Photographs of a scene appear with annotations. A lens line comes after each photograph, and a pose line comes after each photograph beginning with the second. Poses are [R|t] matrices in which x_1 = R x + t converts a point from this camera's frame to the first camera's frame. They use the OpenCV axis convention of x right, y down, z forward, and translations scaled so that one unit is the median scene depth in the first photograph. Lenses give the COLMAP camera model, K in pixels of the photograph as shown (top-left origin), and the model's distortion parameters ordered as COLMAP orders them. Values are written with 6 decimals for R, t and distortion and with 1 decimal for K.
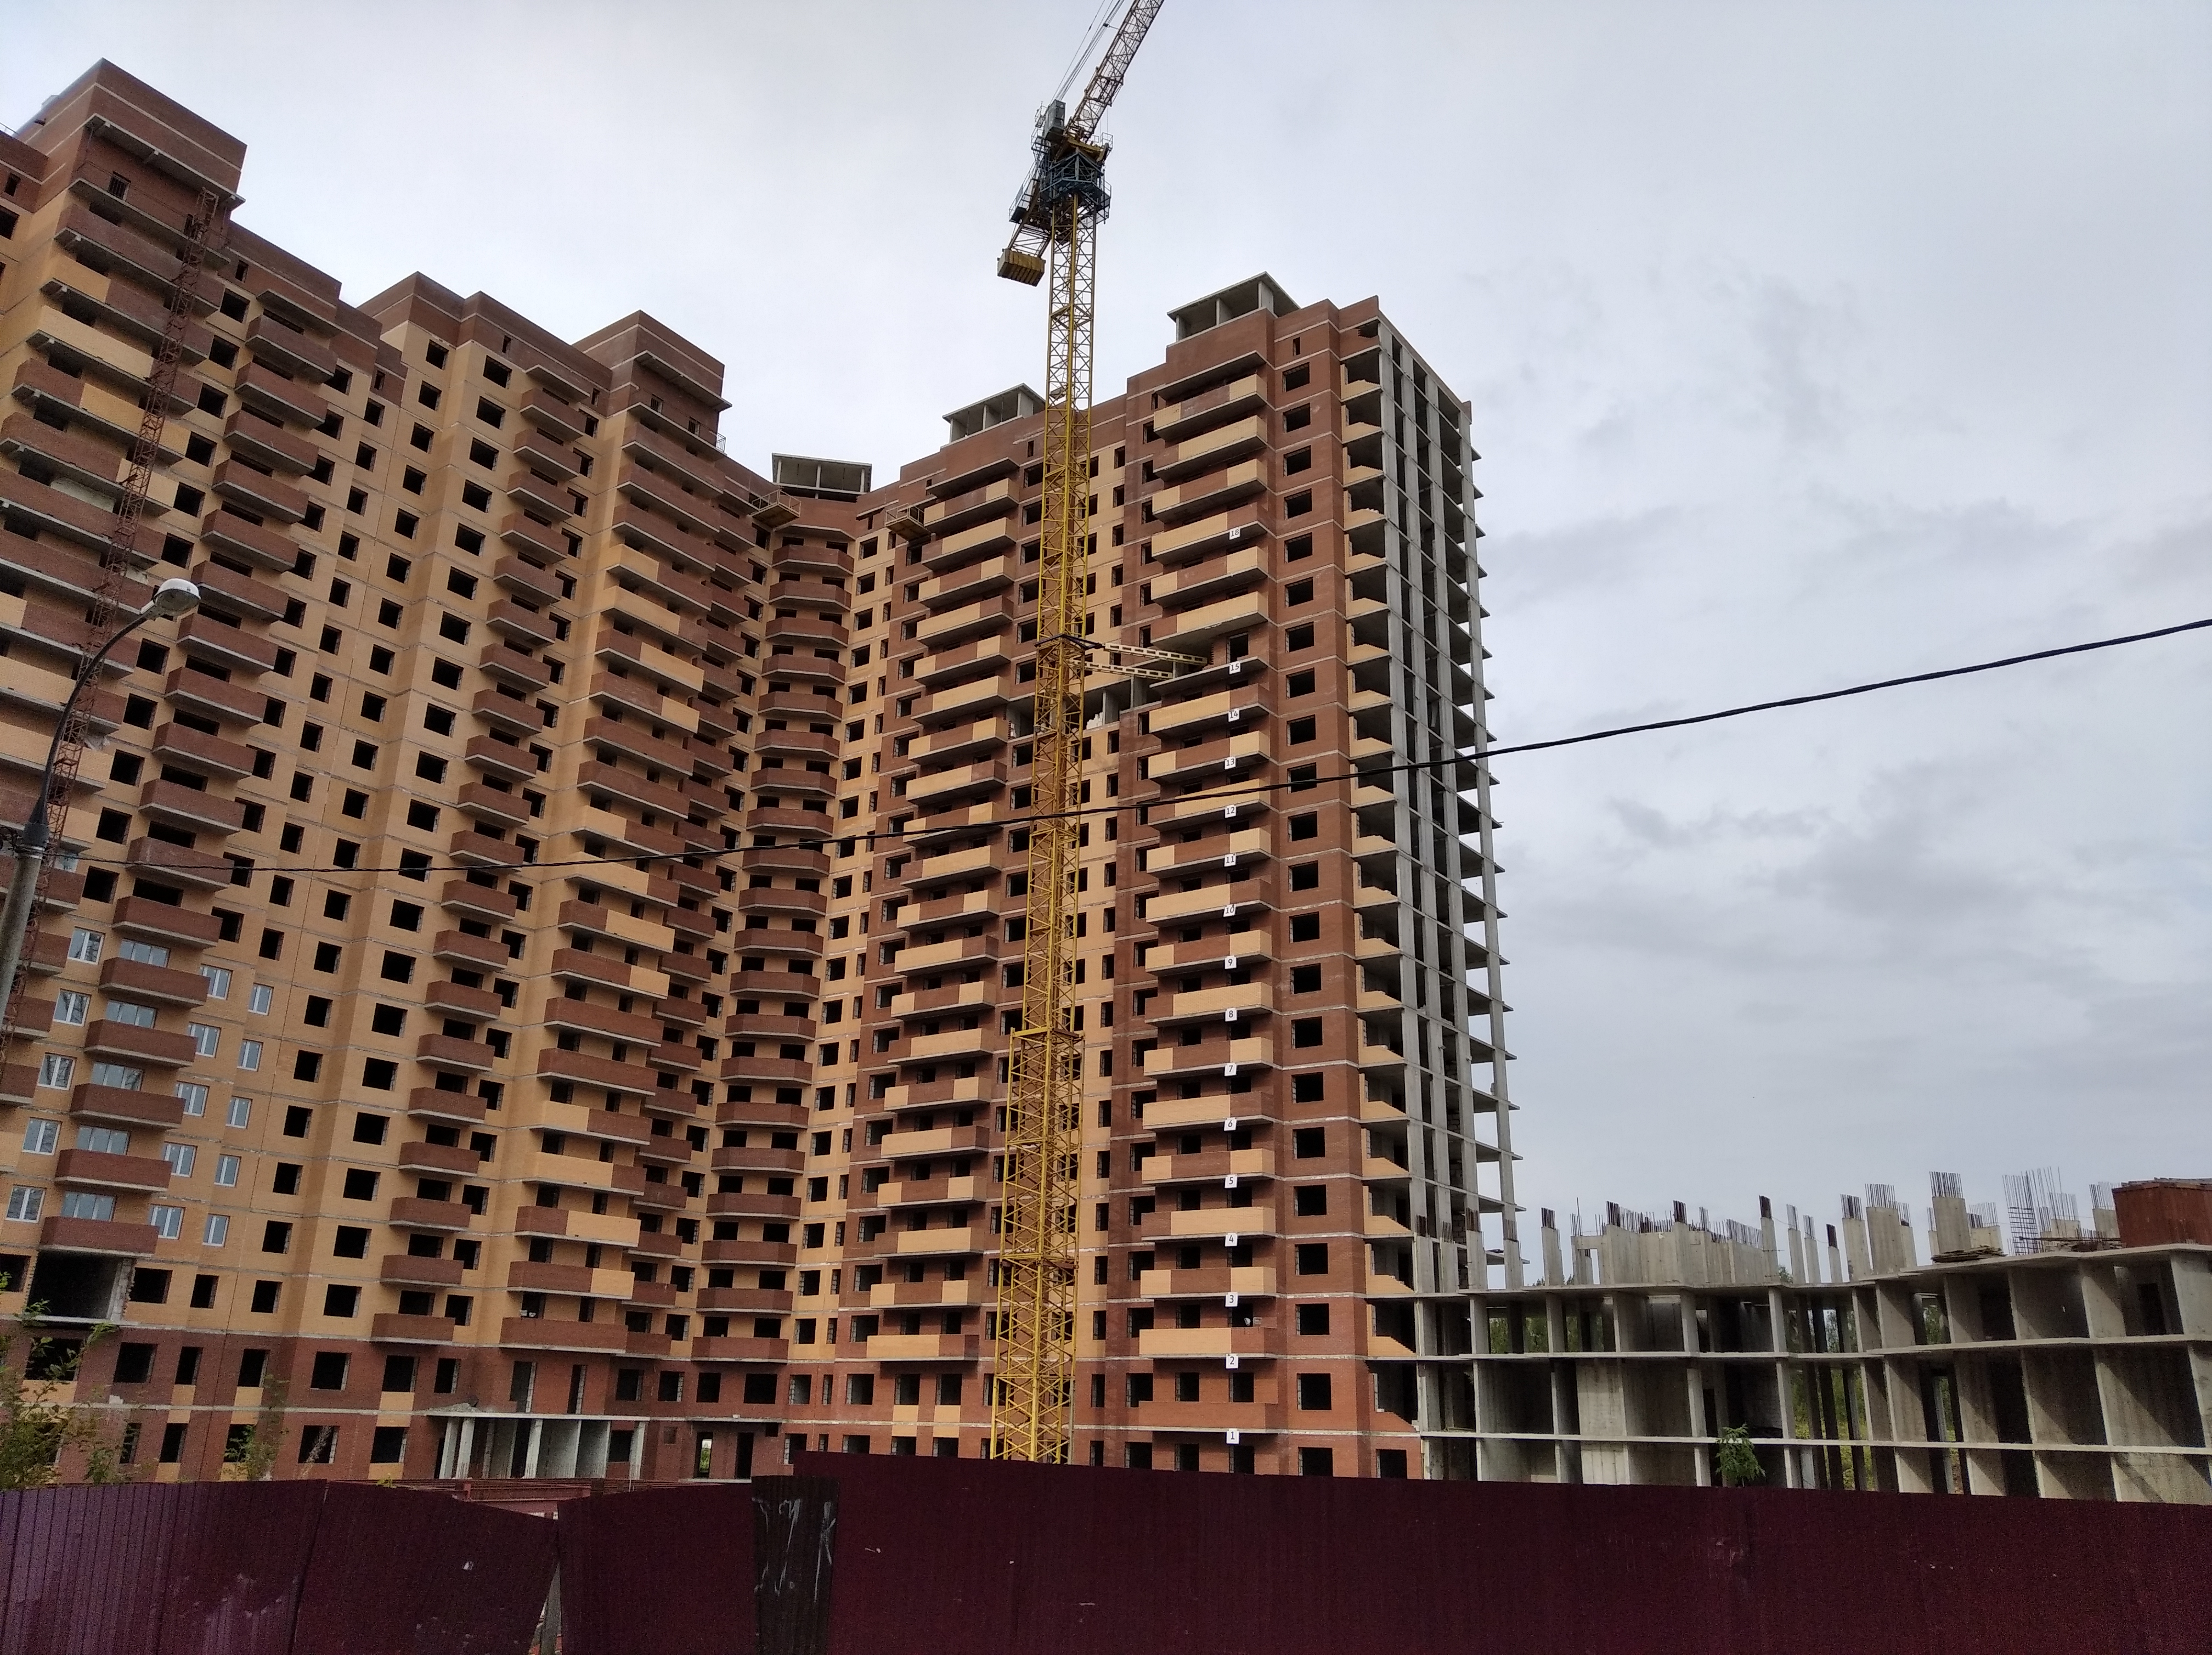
lens RADIAL K [[1687.5, 0, 1112.9], [0, 1687.5, 819.9], [0, 0, 1]] dist [0.081779, -0.167855]
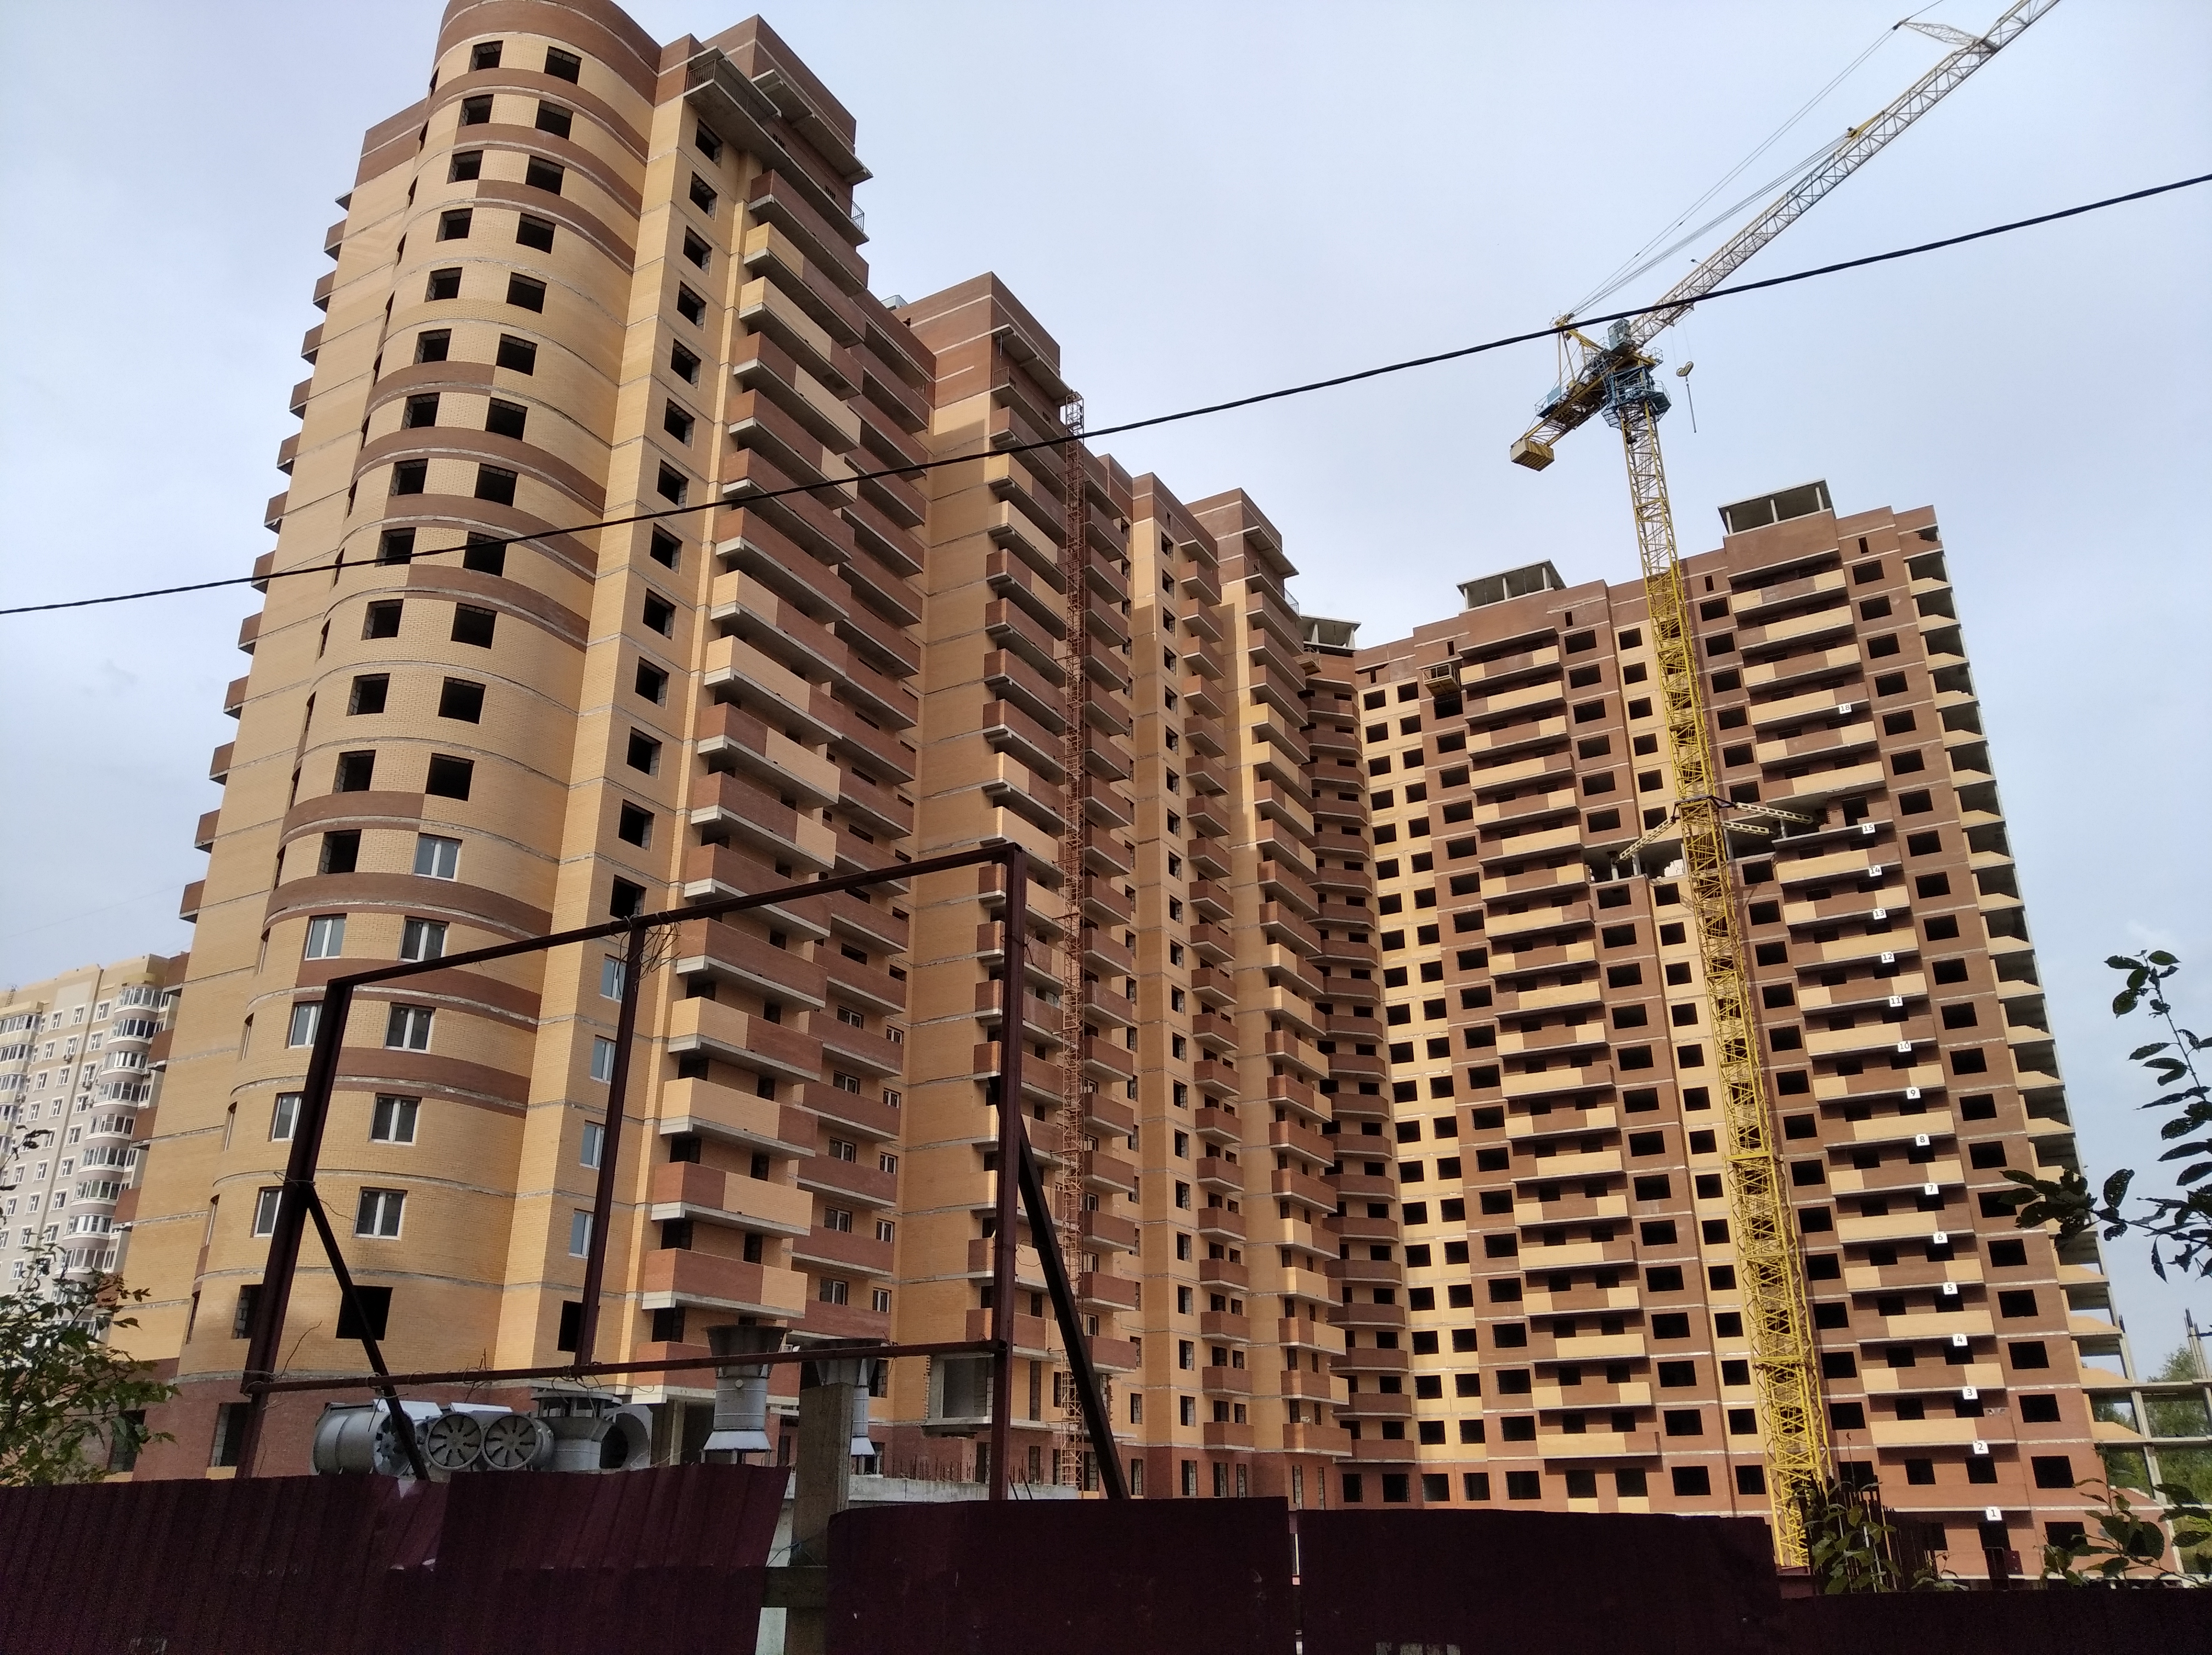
lens RADIAL K [[1690.5, 0, 1108.3], [0, 1690.5, 821.6], [0, 0, 1]] dist [0.042710, -0.079387]
pose [[0.993369, 0.016325, 0.113805, -0.533306], [-0.010171, 0.998465, -0.054449, -0.026290], [-0.114519, 0.052930, 0.992010, -0.067765]]
